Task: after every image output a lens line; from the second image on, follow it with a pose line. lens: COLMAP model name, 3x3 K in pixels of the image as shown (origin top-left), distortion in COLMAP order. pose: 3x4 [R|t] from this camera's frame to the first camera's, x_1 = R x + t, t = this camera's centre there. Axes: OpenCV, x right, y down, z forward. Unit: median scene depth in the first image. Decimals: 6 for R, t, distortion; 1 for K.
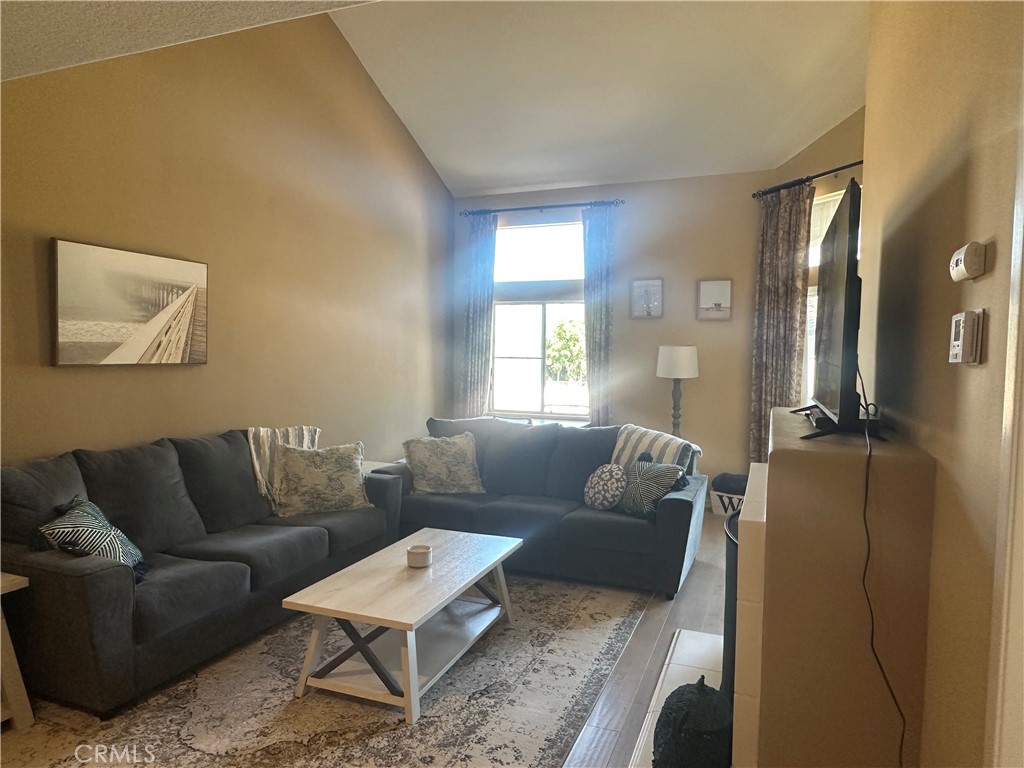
lens RADIAL K [[663.6, 0, 505.3], [0, 663.6, 392.1], [0, 0, 1]] dist [0.006246, 0.000286]
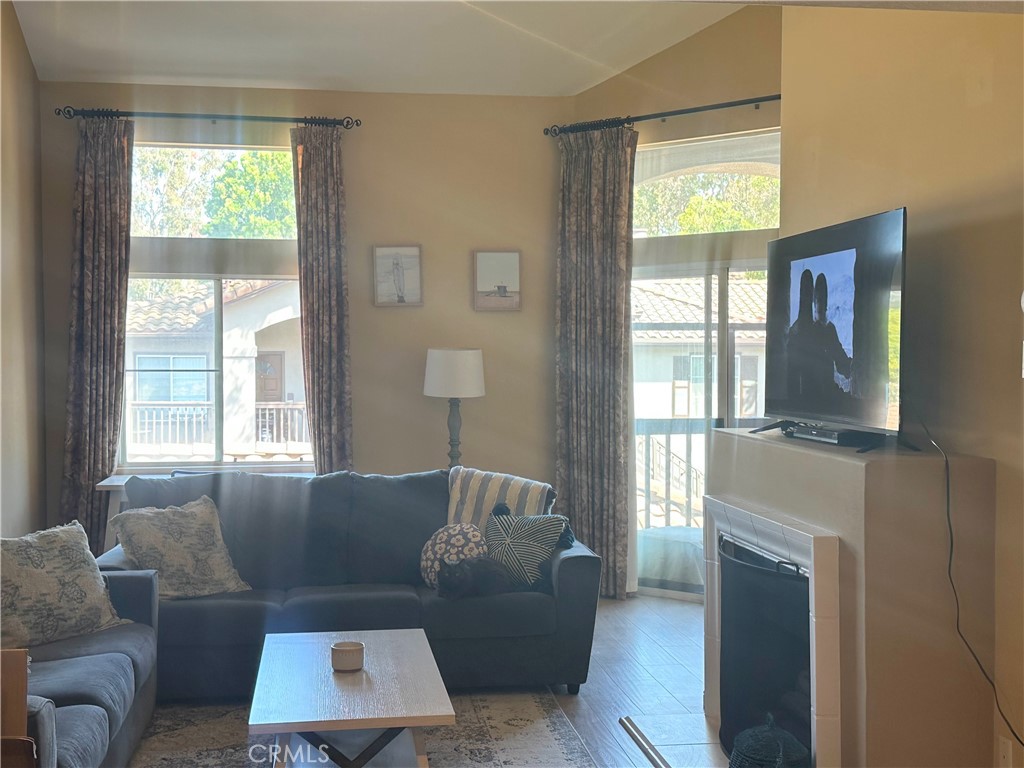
lens RADIAL K [[1319.1, 0, 509.3], [0, 1319.1, 407.5], [0, 0, 1]] dist [0.090628, 0.000000]
pose [[0.867019, -0.033728, 0.497132, -0.516731], [0.040525, 0.999174, -0.002889, -0.007927], [-0.496624, 0.022652, 0.867670, -0.252257]]
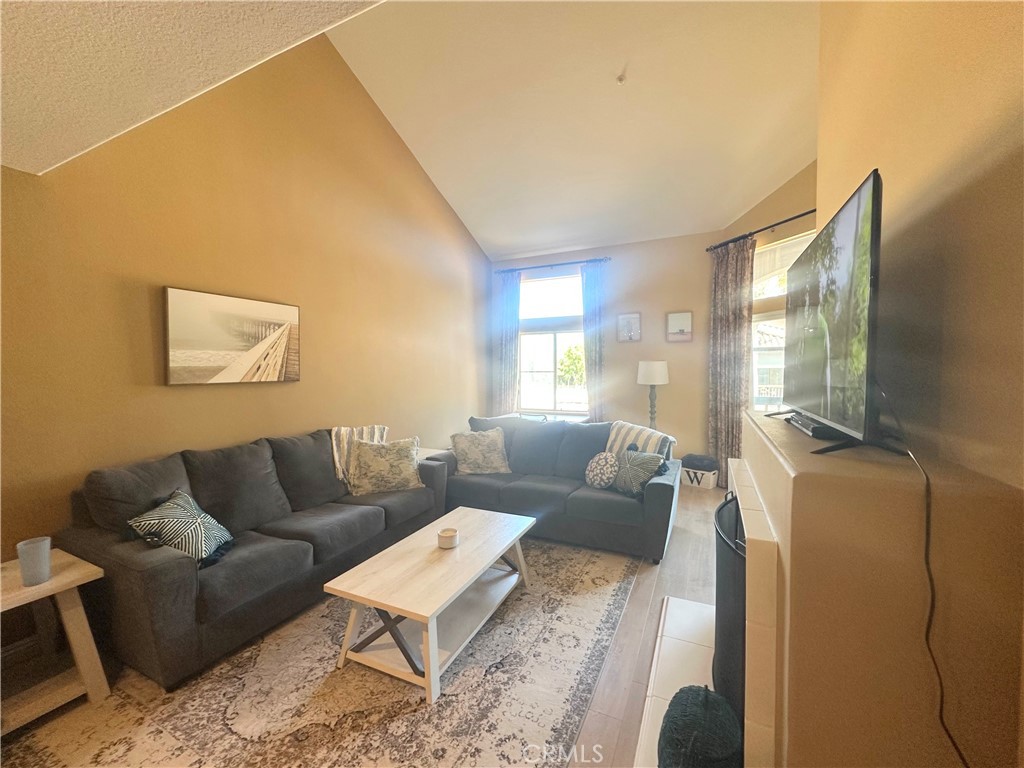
lens RADIAL K [[413.5, 0, 509.5], [0, 413.5, 384.3], [0, 0, 1]] dist [-0.001042, 0.000211]
pose [[0.997865, -0.016121, -0.063292, 0.026040], [0.014817, 0.999669, -0.021023, -0.011666], [0.063610, 0.020040, 0.997774, 0.191655]]
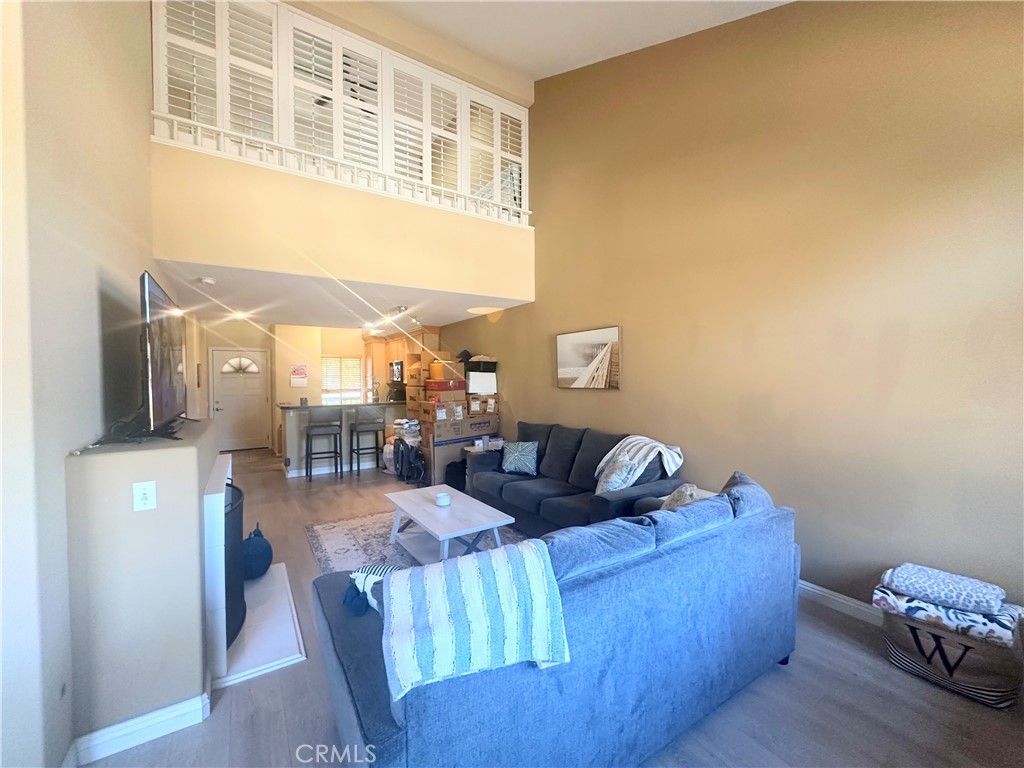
lens RADIAL K [[413.5, 0, 512.6], [0, 413.5, 383.2], [0, 0, 1]] dist [-0.001042, 0.000211]
pose [[-0.573490, 0.004312, -0.819201, 0.496832], [-0.042554, 0.998479, 0.035046, -0.078440], [0.818107, 0.054959, -0.572434, 1.337361]]
